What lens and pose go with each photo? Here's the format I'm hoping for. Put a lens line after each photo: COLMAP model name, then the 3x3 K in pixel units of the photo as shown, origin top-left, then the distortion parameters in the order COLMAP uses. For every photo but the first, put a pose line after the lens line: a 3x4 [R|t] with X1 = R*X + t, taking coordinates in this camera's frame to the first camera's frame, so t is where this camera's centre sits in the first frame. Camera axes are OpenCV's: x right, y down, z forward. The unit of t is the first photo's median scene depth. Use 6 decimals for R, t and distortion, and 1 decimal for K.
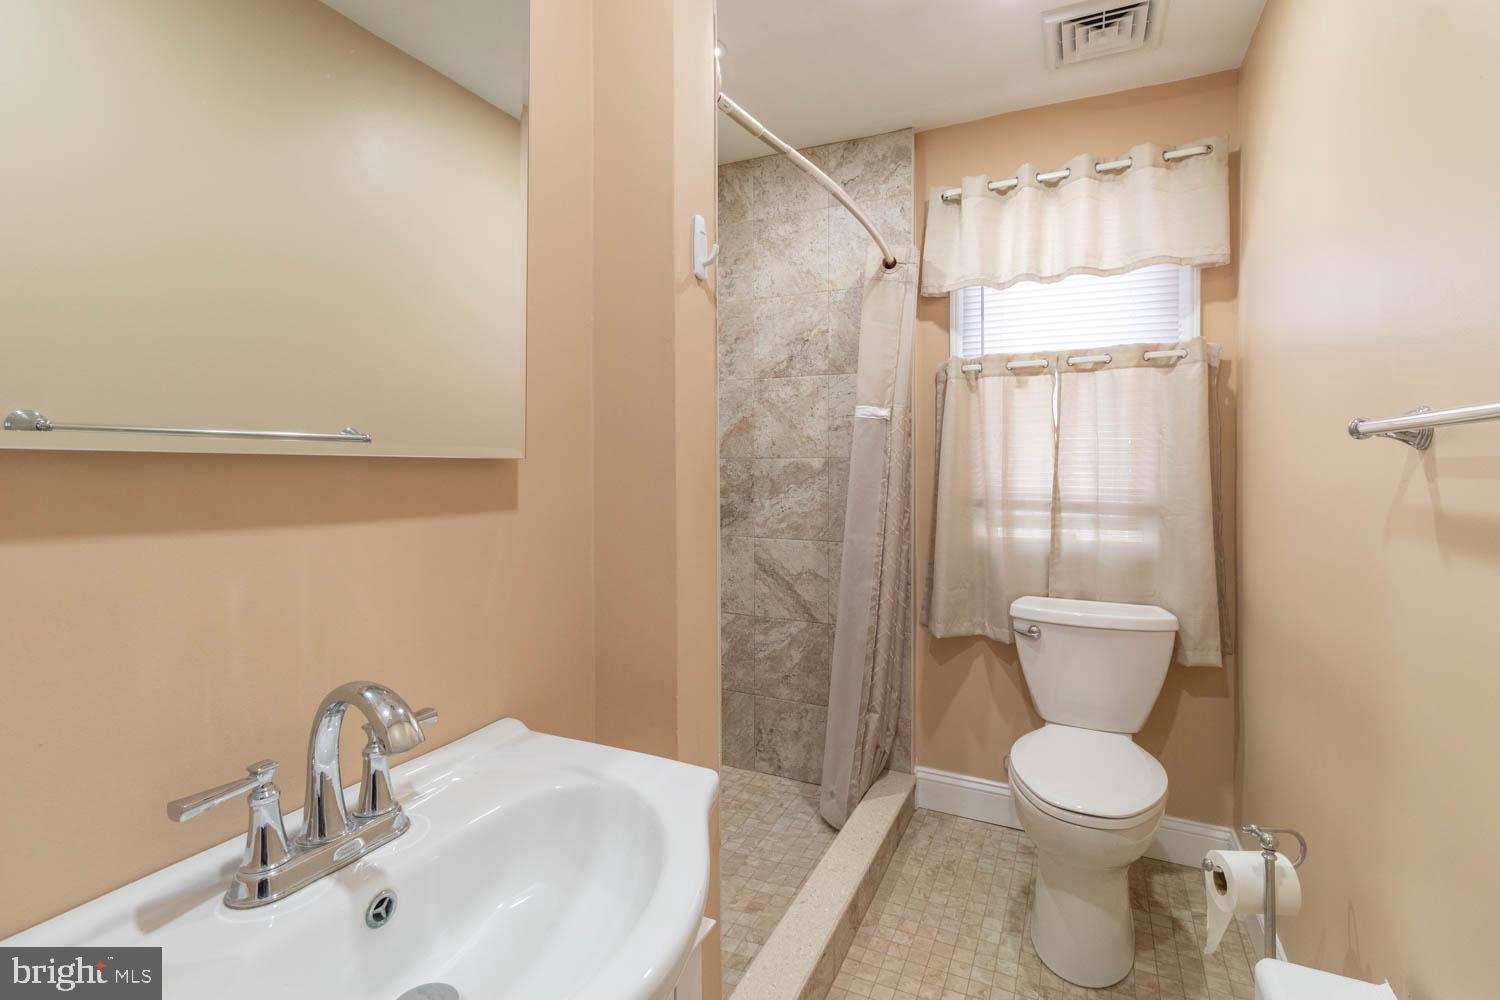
lens RADIAL K [[694.9, 0, 753.7], [0, 694.9, 451.8], [0, 0, 1]] dist [0.001561, -0.000157]
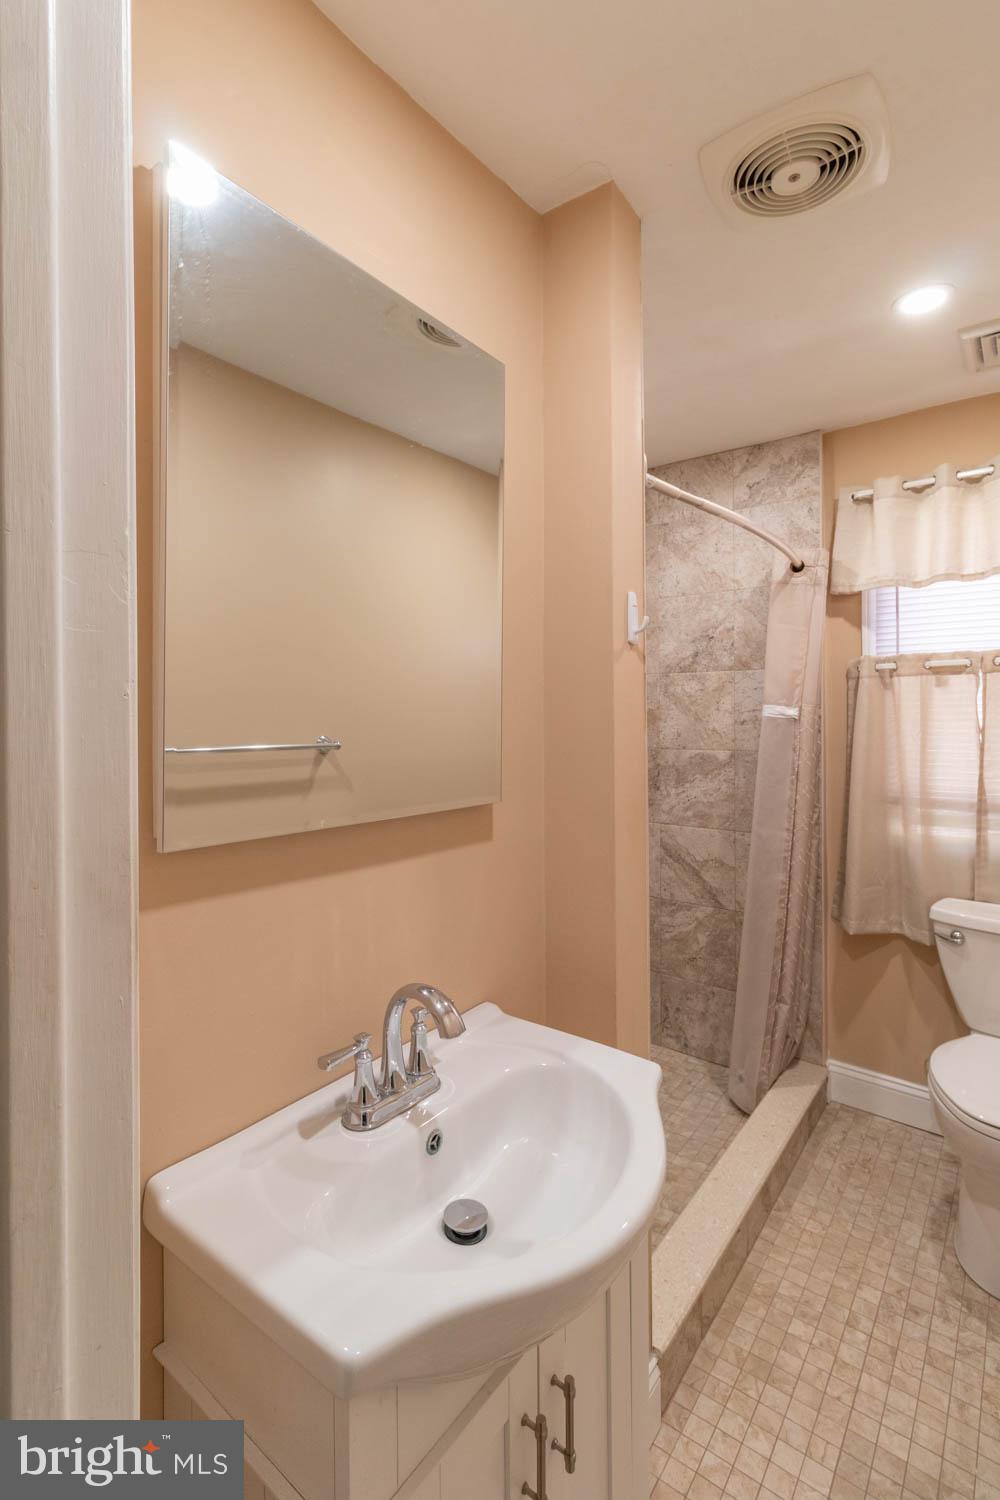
lens RADIAL K [[694.9, 0, 490.7], [0, 694.9, 701.5], [0, 0, 1]] dist [0.001561, -0.000157]
pose [[0.976335, -0.004065, -0.216224, -0.025689], [0.002252, 0.999960, -0.008631, -0.062901], [0.216250, 0.007940, 0.976306, -0.100459]]
